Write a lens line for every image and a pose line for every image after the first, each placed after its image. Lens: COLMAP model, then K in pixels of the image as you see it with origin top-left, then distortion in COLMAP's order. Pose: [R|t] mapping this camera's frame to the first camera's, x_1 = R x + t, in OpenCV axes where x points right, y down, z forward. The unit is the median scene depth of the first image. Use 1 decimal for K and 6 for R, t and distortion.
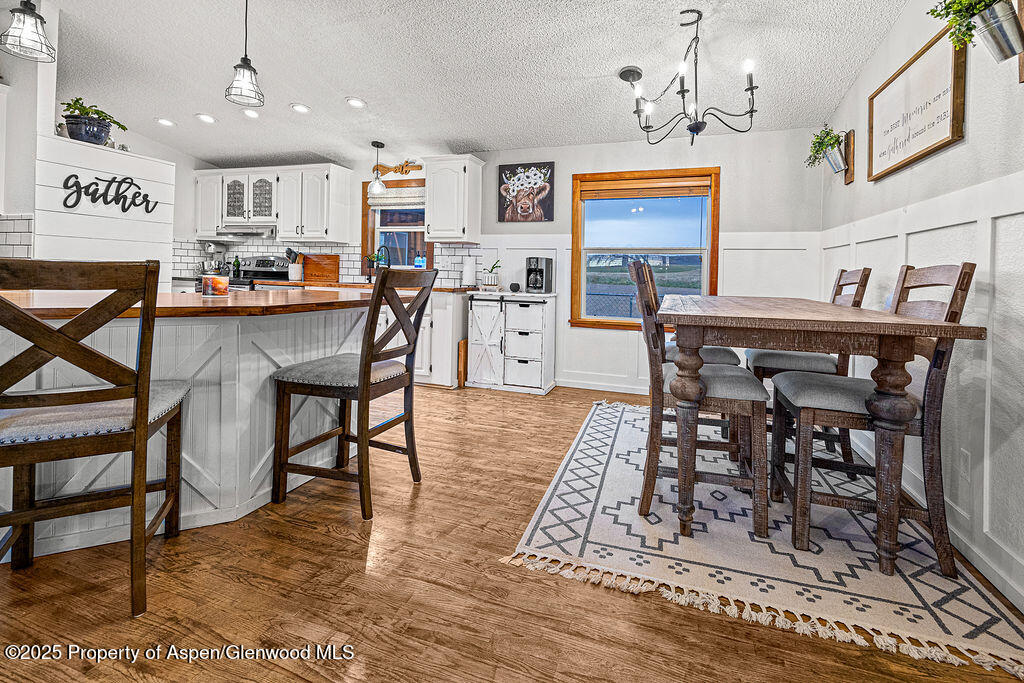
lens RADIAL K [[456.5, 0, 501.9], [0, 456.5, 278.4], [0, 0, 1]] dist [0.014594, -0.000885]
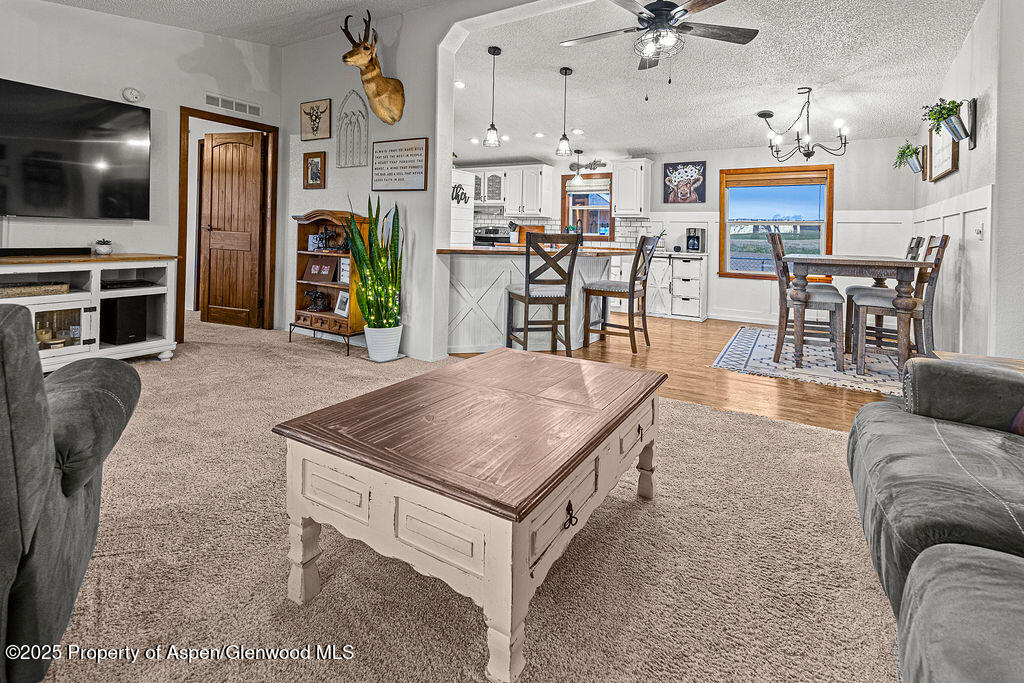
lens RADIAL K [[456.5, 0, 524.5], [0, 456.5, 232.9], [0, 0, 1]] dist [0.014594, -0.000885]
pose [[0.980508, 0.002313, -0.196467, -0.167850], [-0.007103, 0.999694, -0.023676, 0.007201], [0.196352, 0.024610, 0.980224, -0.533128]]
